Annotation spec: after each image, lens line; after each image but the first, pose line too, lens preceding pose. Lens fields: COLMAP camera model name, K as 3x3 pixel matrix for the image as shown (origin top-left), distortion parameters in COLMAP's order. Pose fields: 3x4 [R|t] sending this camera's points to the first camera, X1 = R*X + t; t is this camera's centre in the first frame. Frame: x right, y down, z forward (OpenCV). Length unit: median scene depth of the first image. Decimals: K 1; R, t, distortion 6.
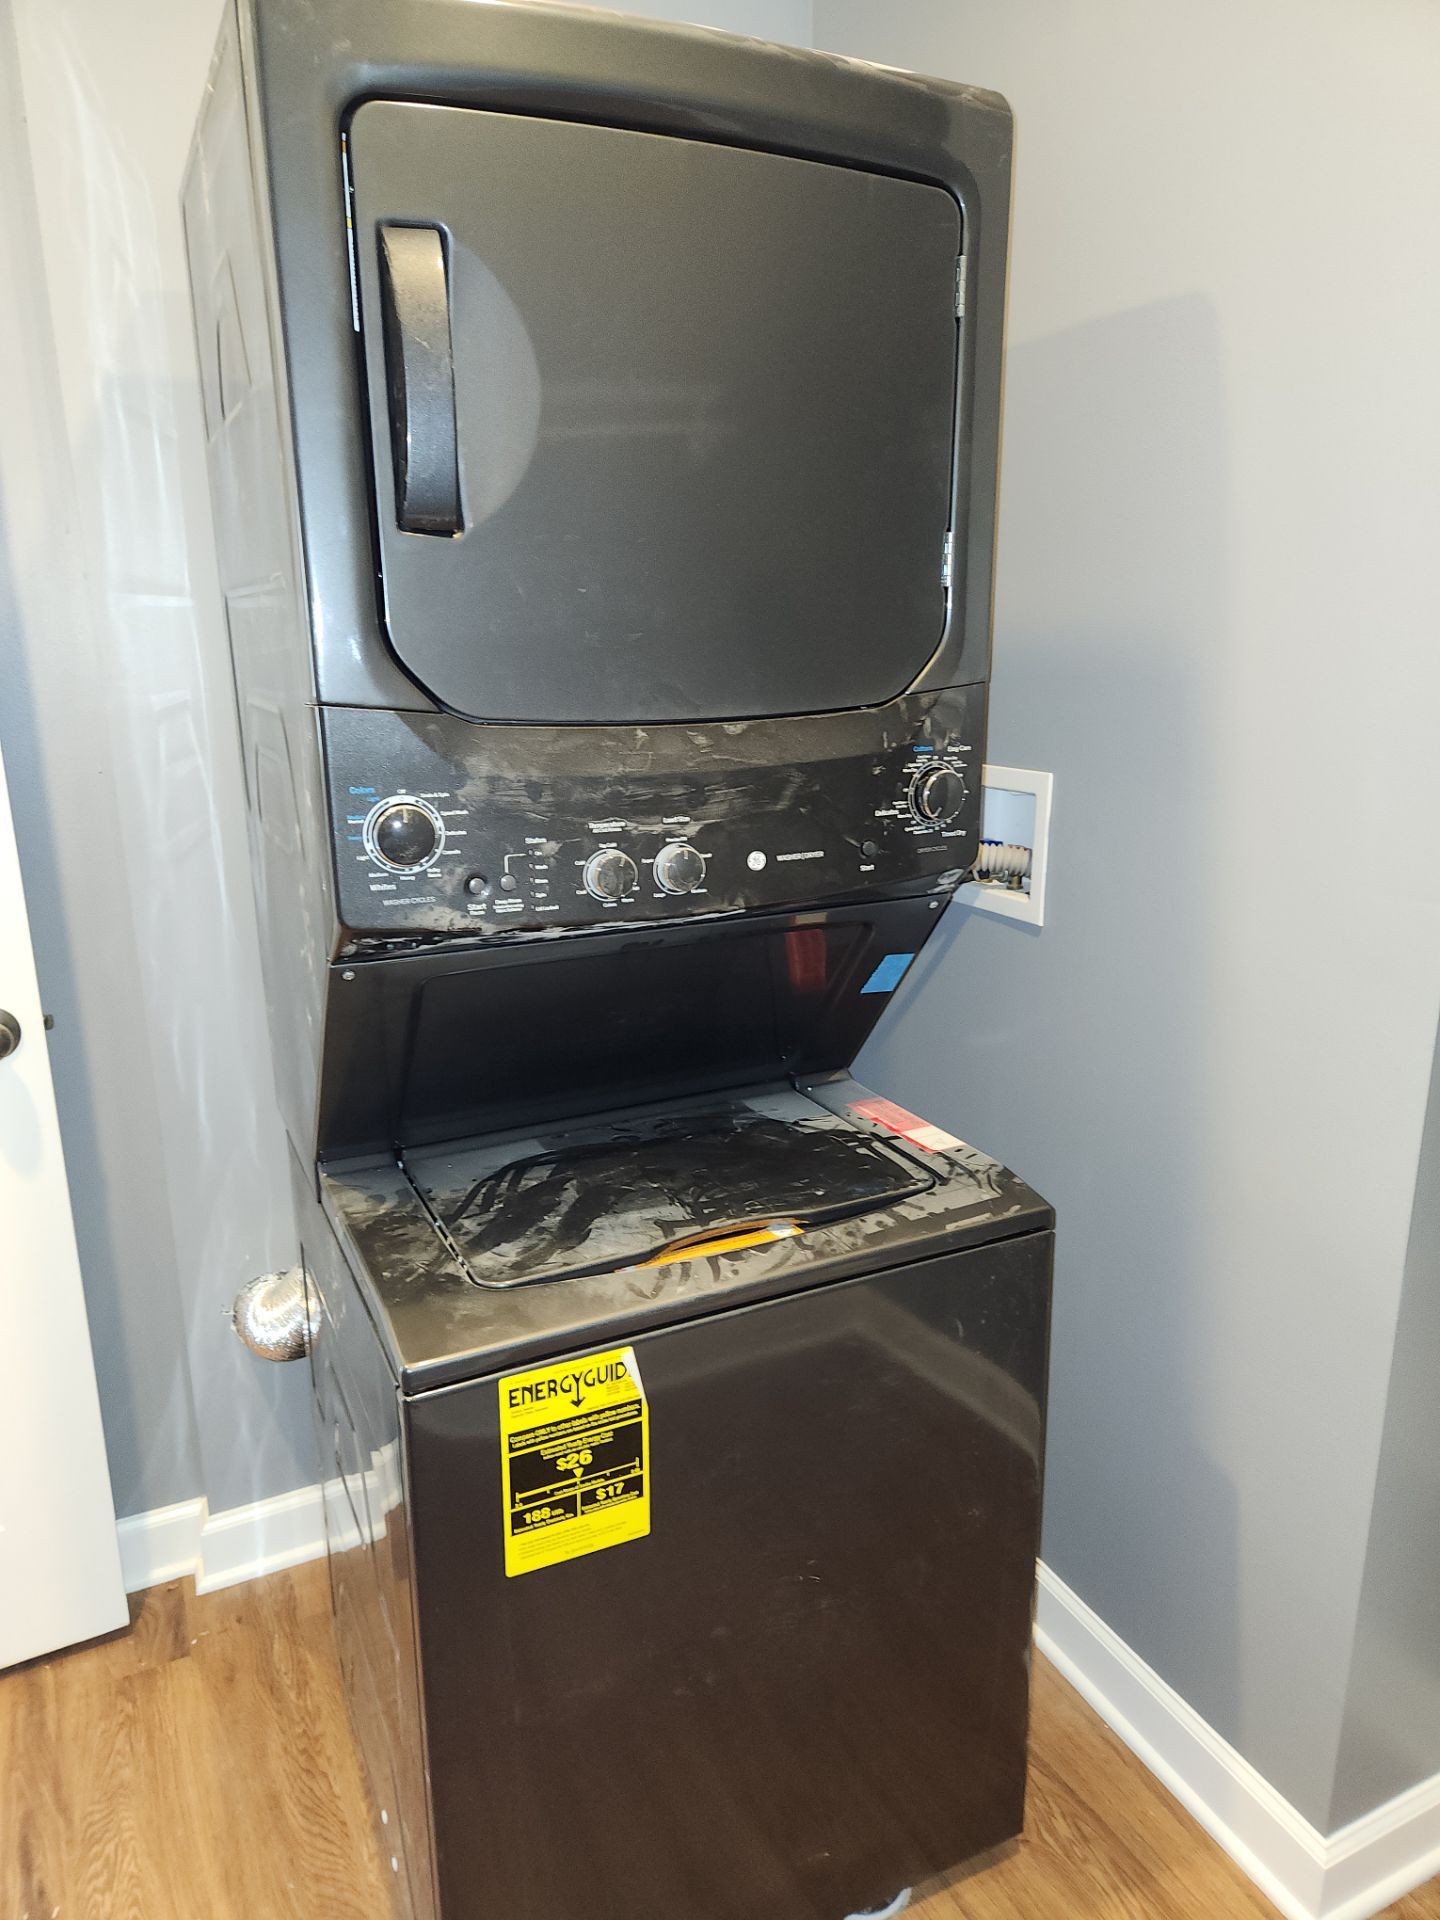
lens RADIAL K [[1305.7, 0, 720.0], [0, 1305.7, 960.0], [0, 0, 1]] dist [0.065590, -0.058693]
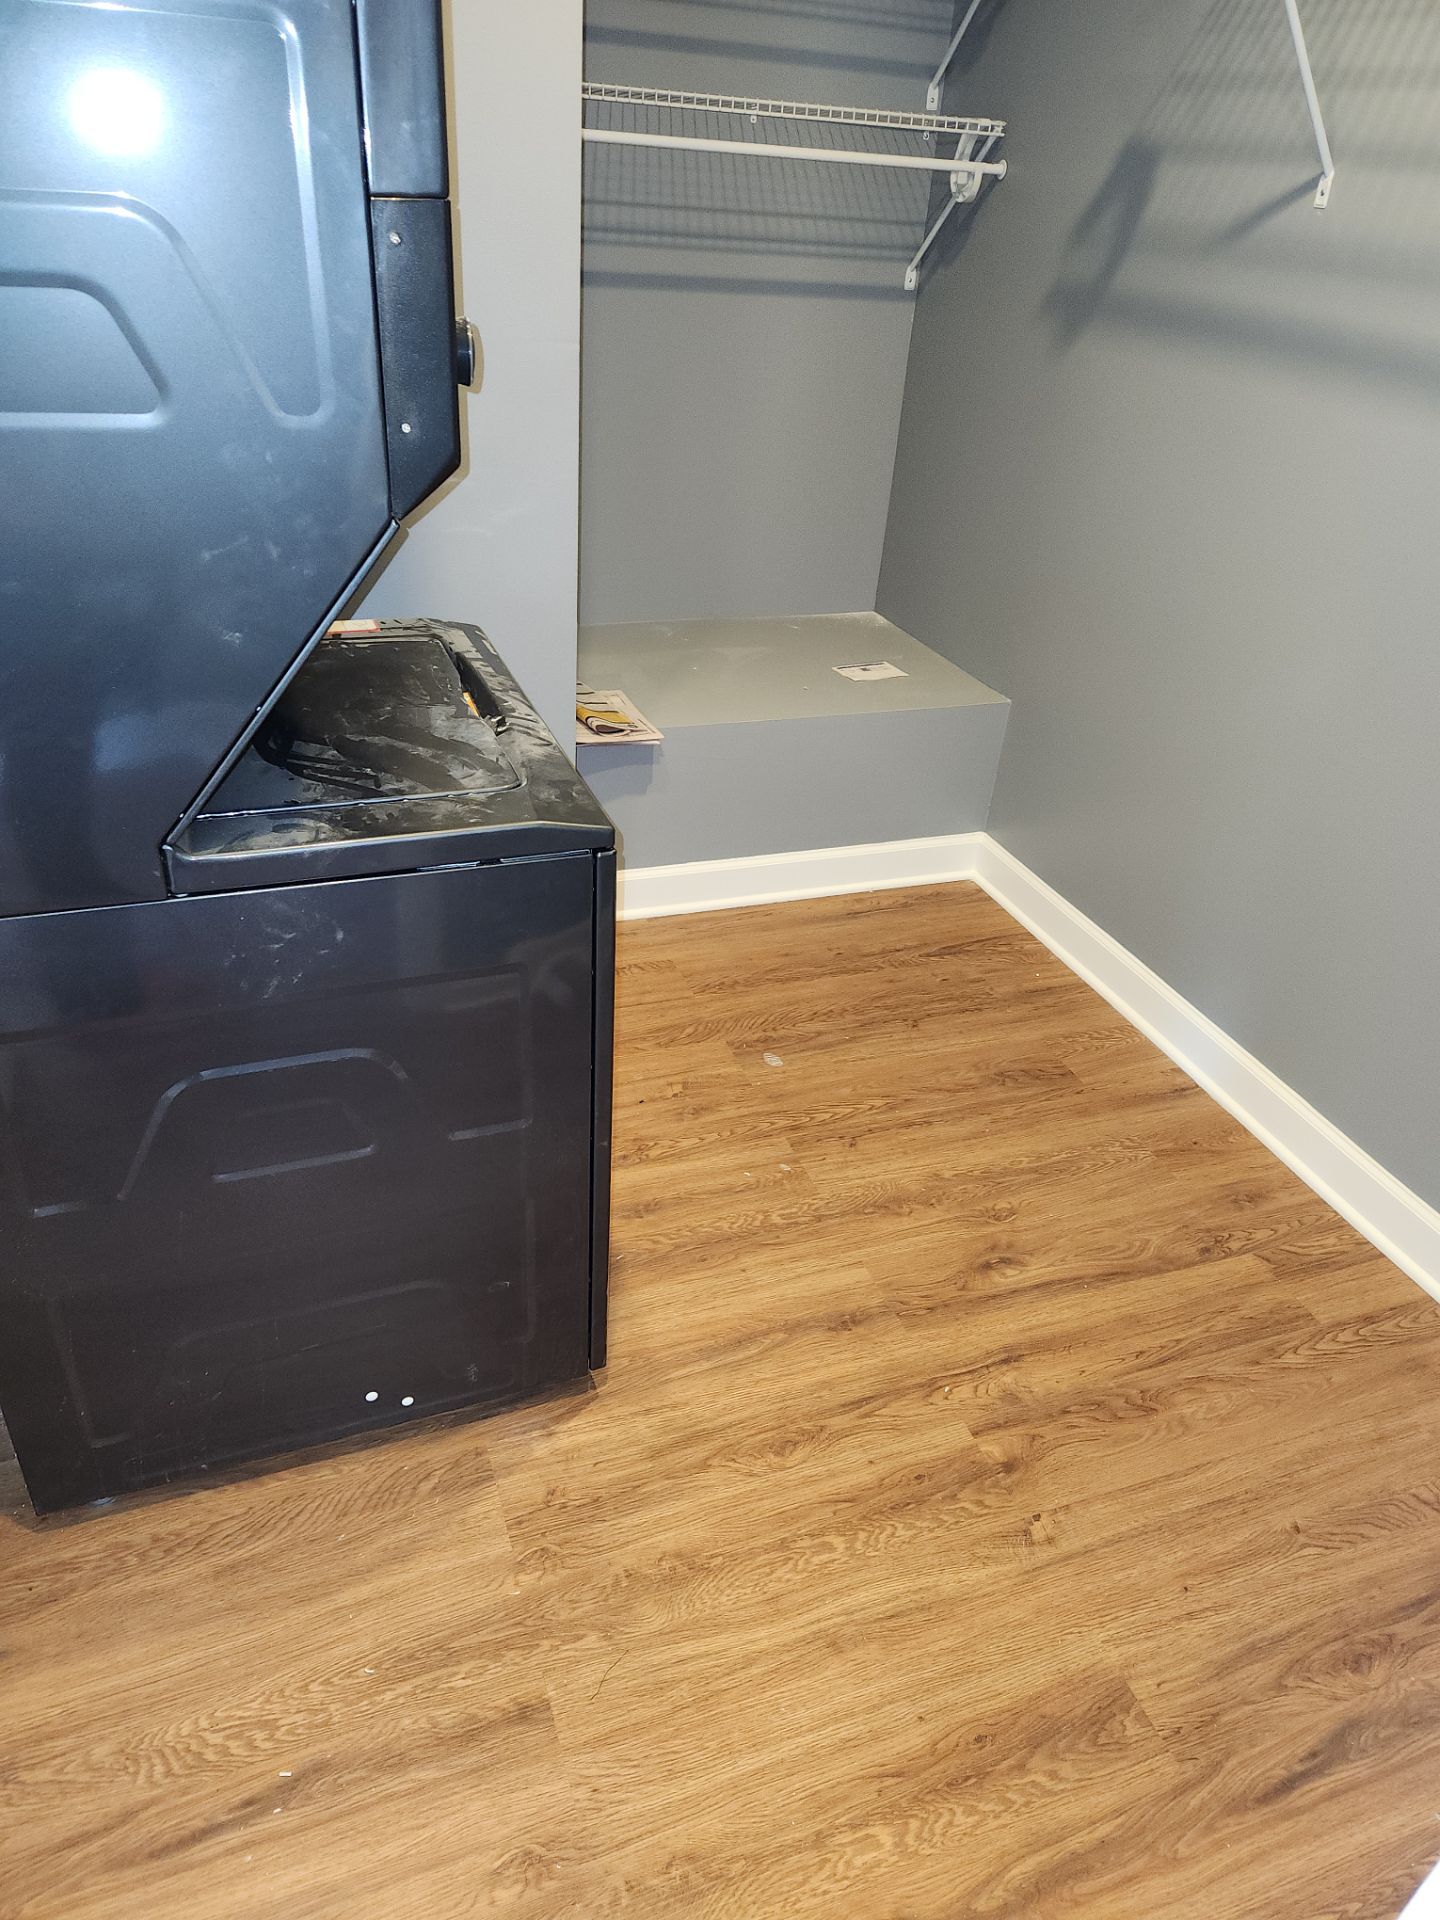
lens RADIAL K [[1258.1, 0, 720.0], [0, 1258.1, 960.0], [0, 0, 1]] dist [0.035934, -0.006224]
pose [[0.091840, -0.508269, 0.856287, -1.013450], [0.189690, 0.853105, 0.486035, -0.105754], [-0.977539, 0.117791, 0.174763, 0.559568]]
